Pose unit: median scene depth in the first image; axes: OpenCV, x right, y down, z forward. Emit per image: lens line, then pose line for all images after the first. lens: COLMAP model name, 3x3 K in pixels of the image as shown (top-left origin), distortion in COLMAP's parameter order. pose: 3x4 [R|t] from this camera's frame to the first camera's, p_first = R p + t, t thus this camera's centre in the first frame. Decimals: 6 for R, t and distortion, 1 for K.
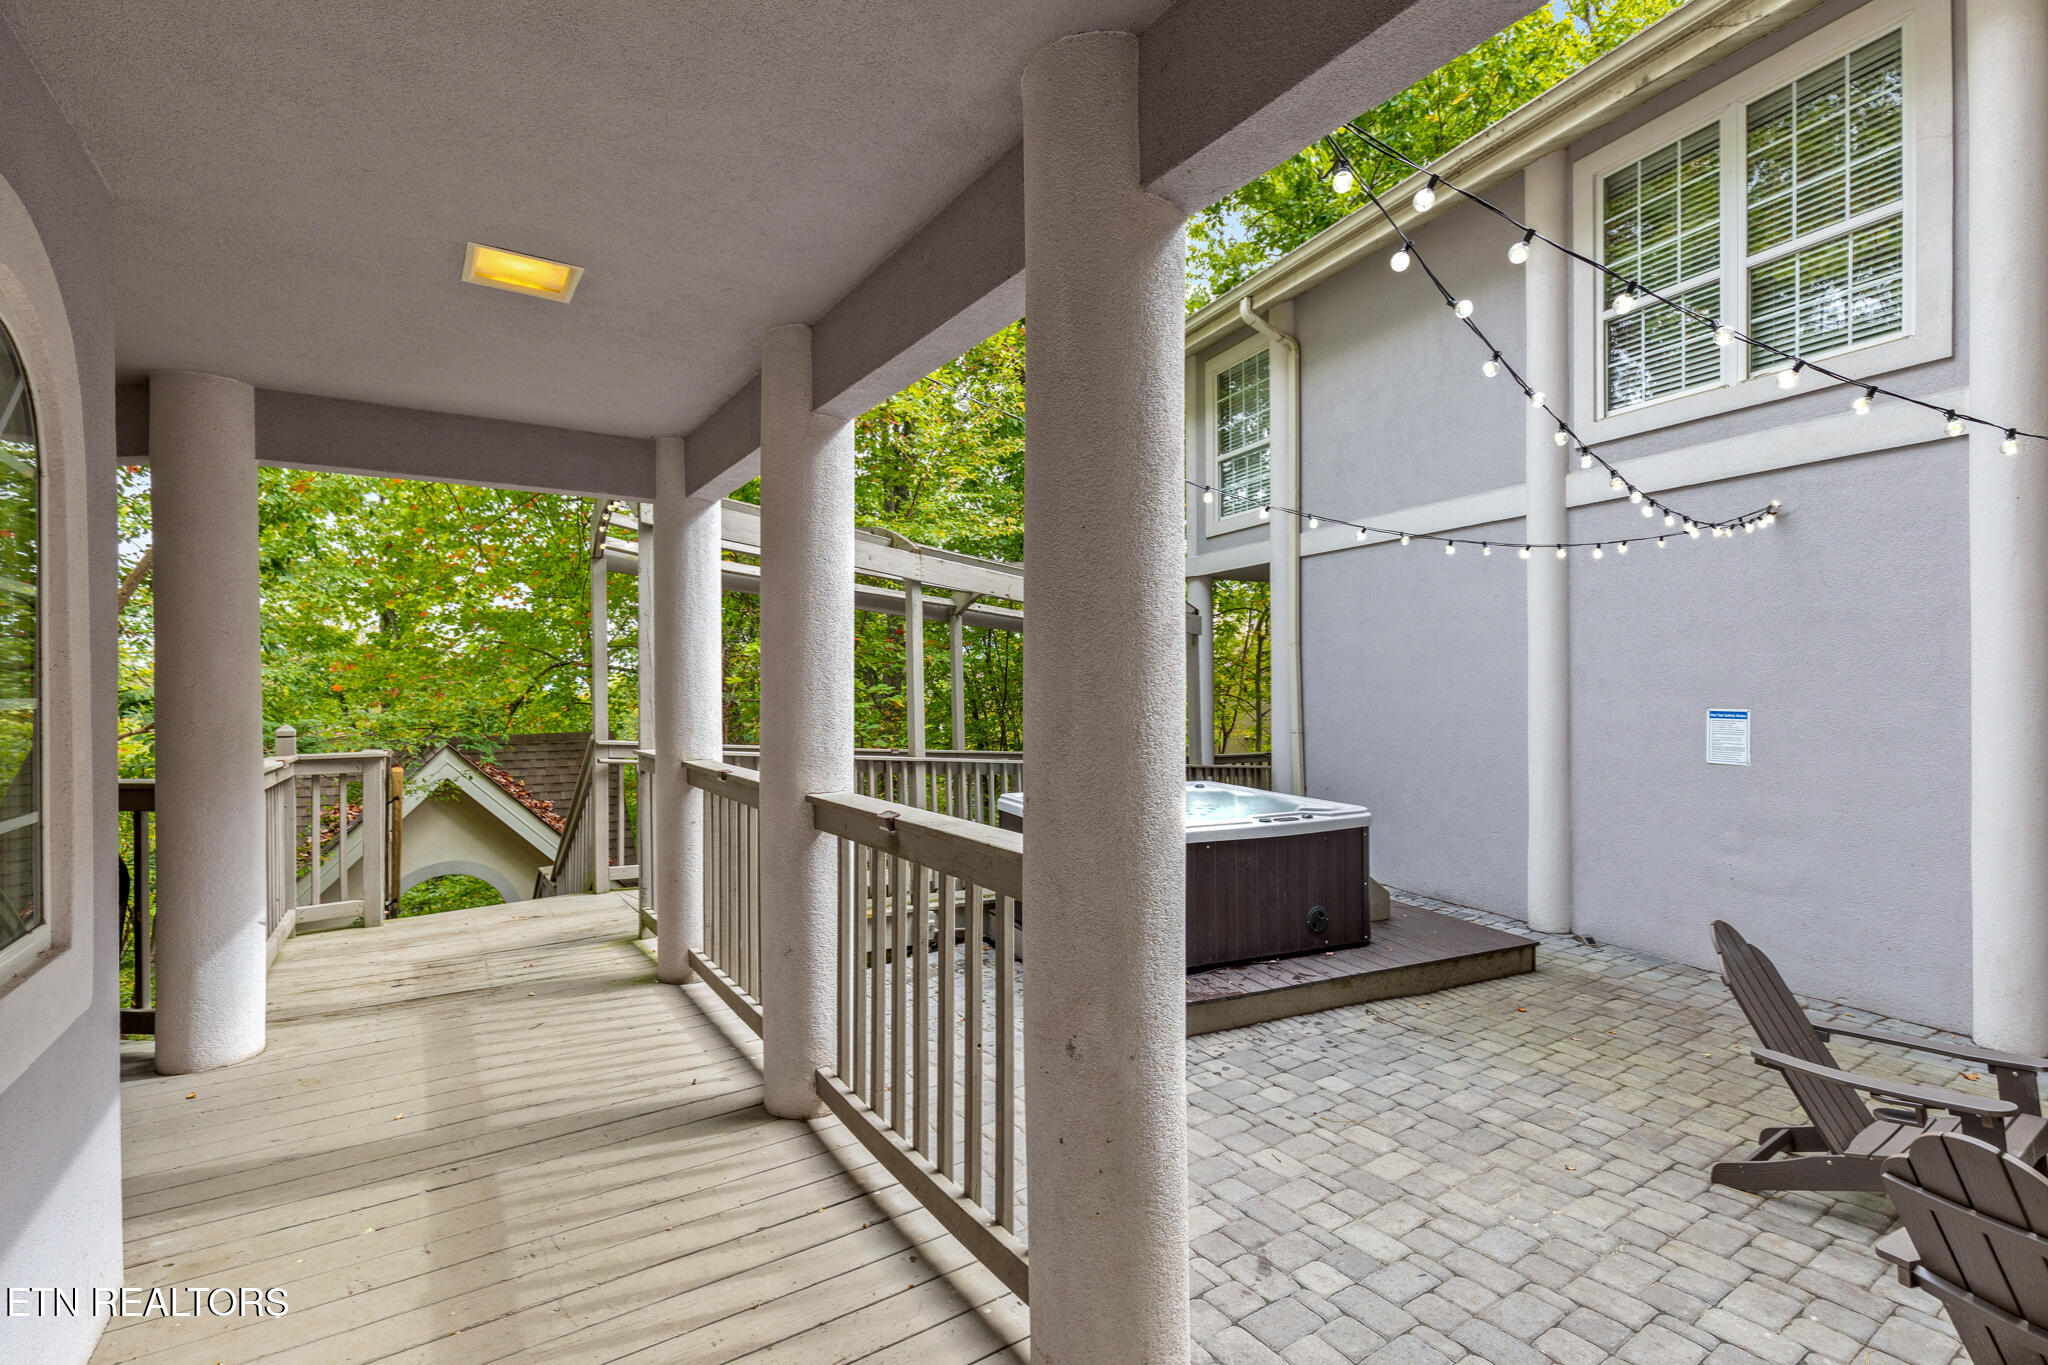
lens RADIAL K [[980.5, 0, 1024.8], [0, 980.5, 685.0], [0, 0, 1]] dist [0.000048, 0.001242]
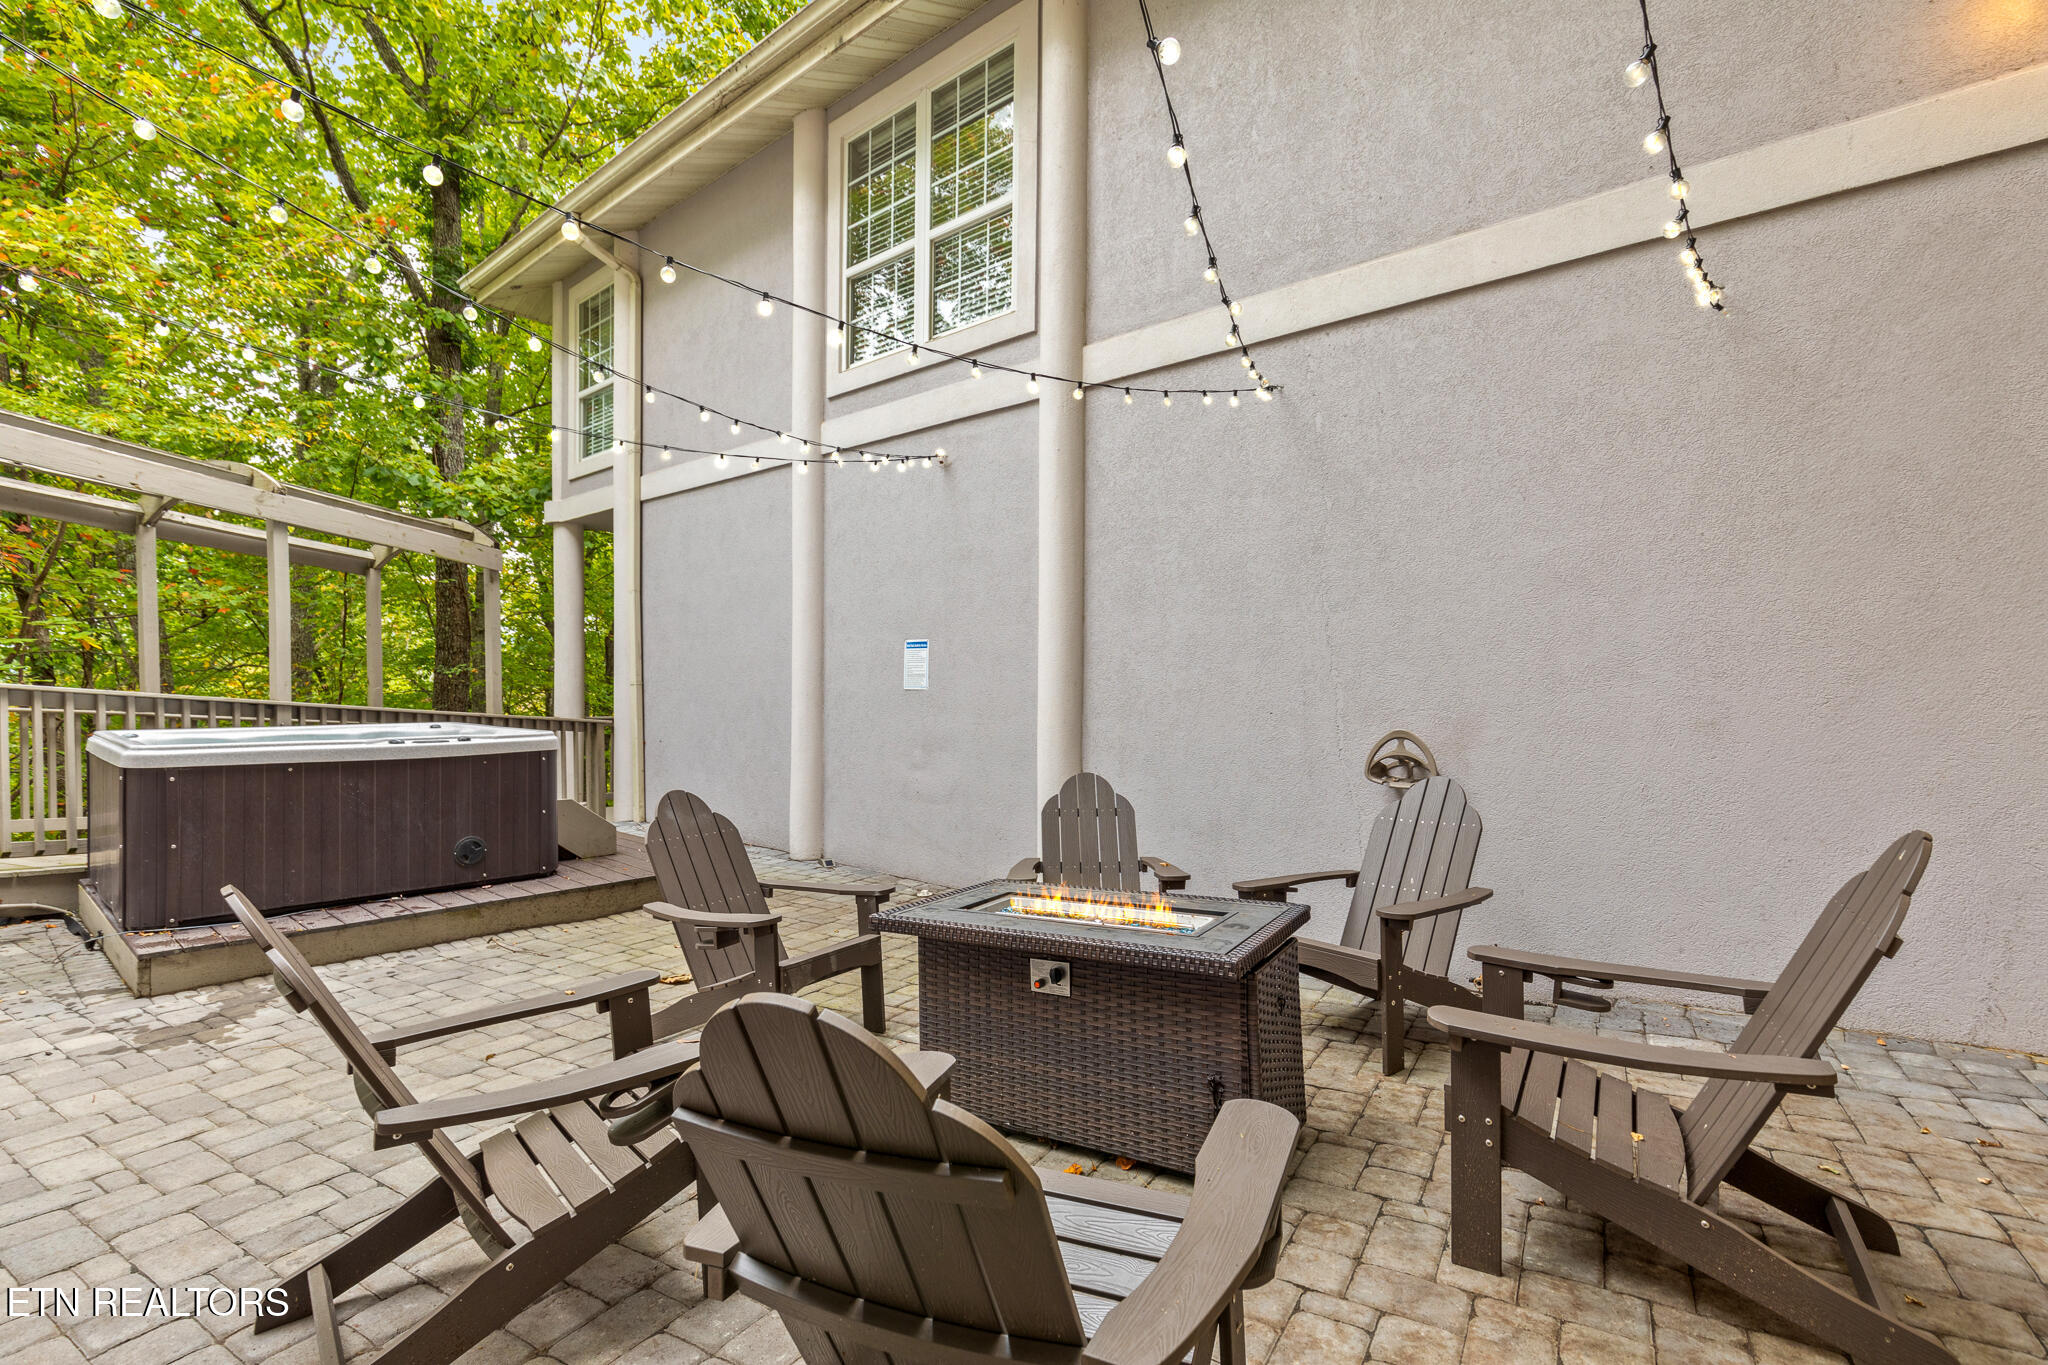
lens RADIAL K [[980.5, 0, 1009.8], [0, 980.5, 689.4], [0, 0, 1]] dist [0.000048, 0.001242]
pose [[0.894011, 0.007219, 0.447987, 0.283623], [-0.014678, 0.999805, 0.013180, 0.058211], [-0.447805, -0.018358, 0.893943, -0.035387]]
